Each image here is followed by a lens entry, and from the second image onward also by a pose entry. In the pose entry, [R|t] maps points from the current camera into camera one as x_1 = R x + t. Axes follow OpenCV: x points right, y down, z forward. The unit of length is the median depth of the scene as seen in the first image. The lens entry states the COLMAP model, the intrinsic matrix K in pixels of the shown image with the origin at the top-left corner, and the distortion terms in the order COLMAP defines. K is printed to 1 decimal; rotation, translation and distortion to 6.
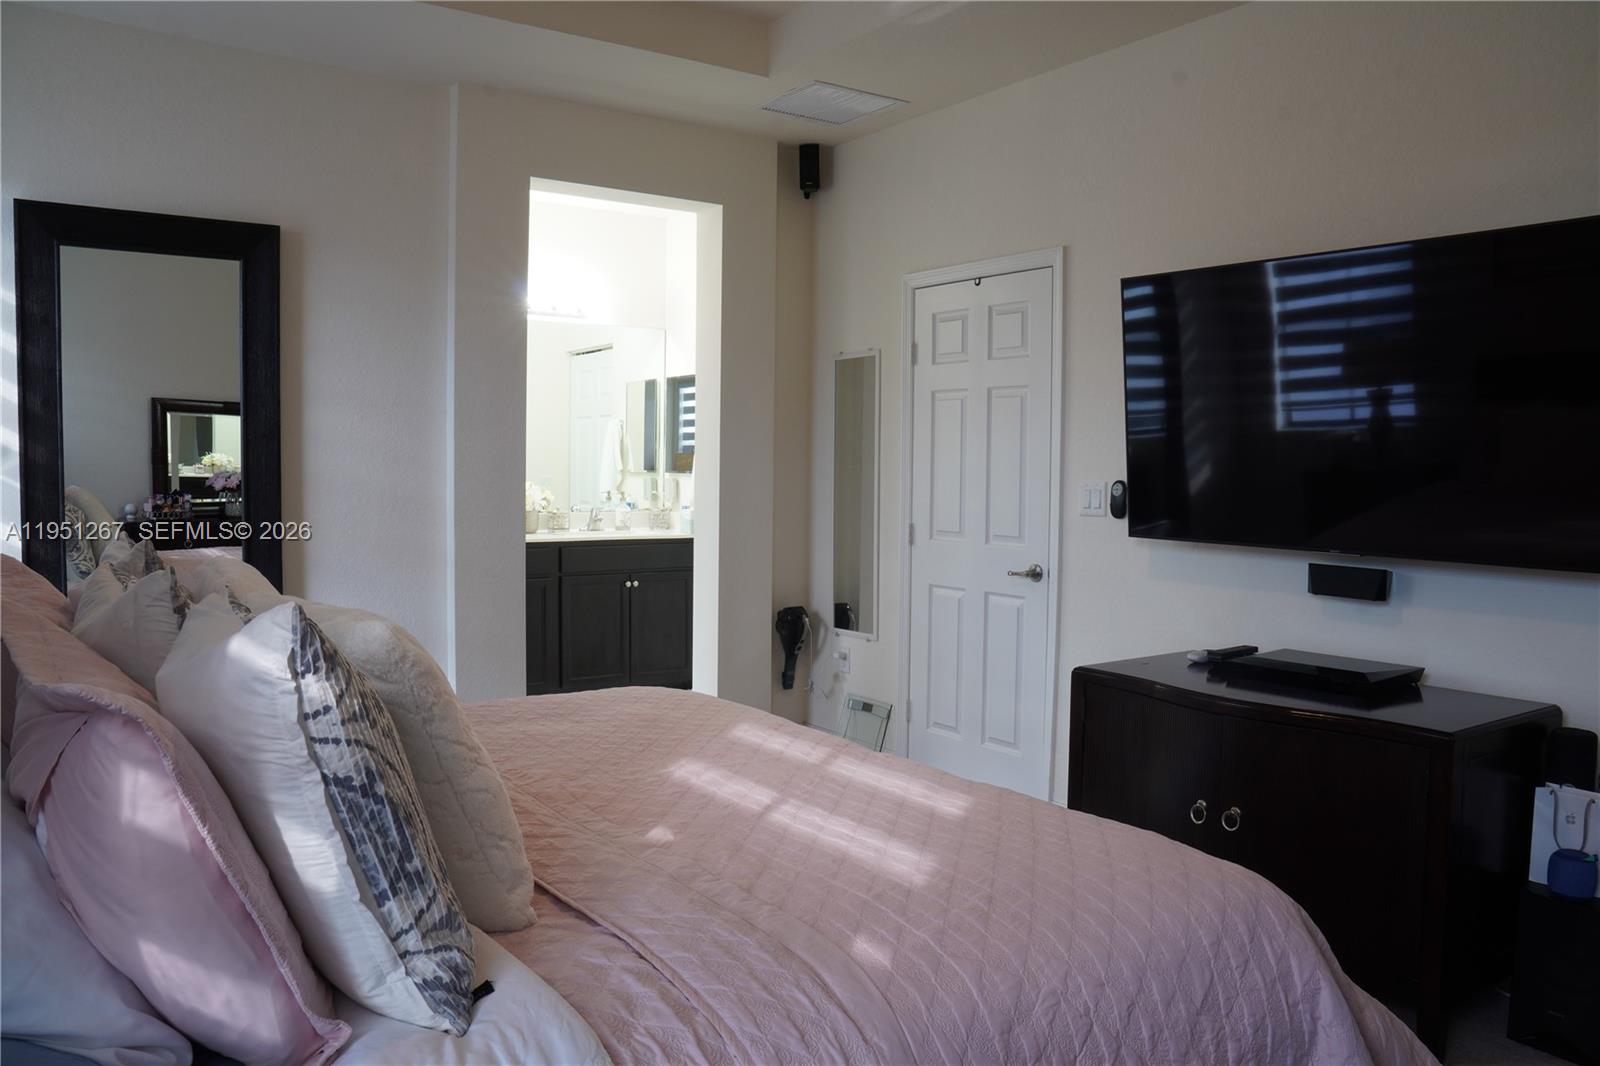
lens RADIAL K [[1181.9, 0, 798.6], [0, 1181.9, 526.5], [0, 0, 1]] dist [-0.004541, -0.000111]
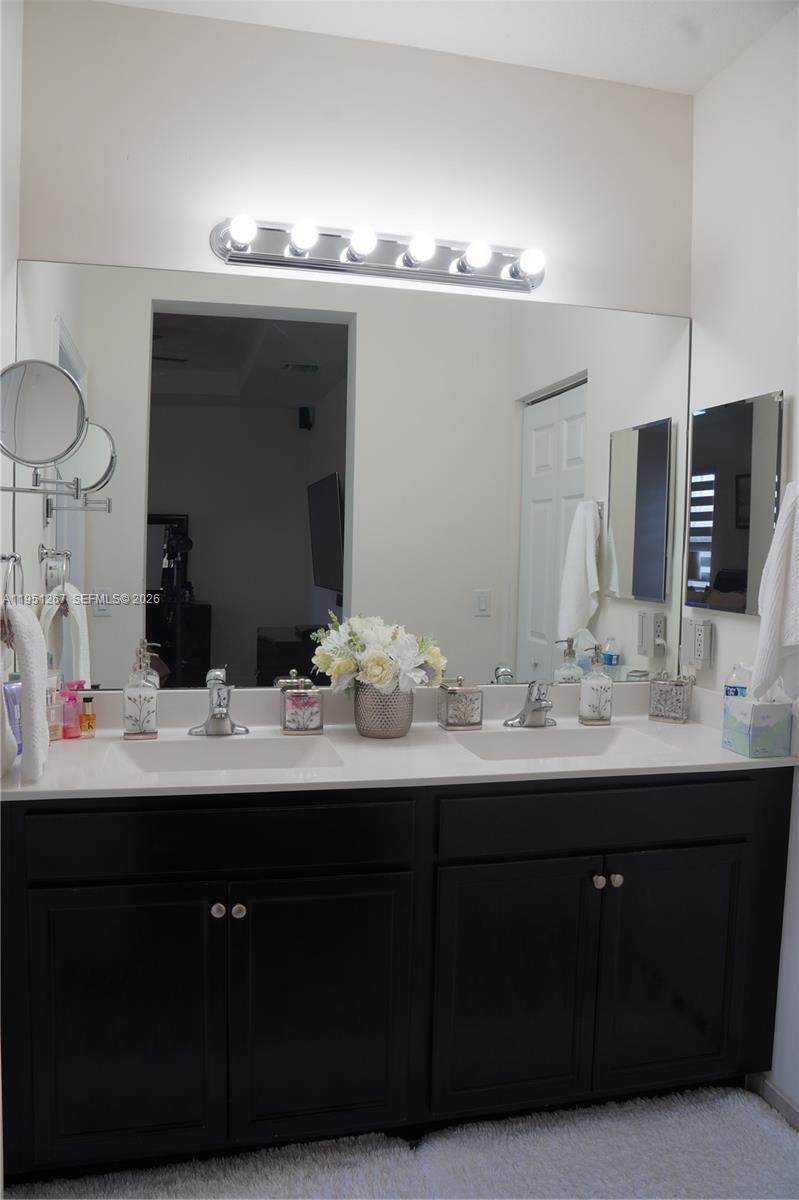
lens RADIAL K [[885.7, 0, 399.6], [0, 885.7, 598.1], [0, 0, 1]] dist [-0.095679, -0.001201]
pose [[0.929859, 0.028677, -0.366797, -0.088268], [-0.030126, 0.999545, 0.001774, -0.045048], [0.366681, 0.009400, 0.930299, 0.608339]]
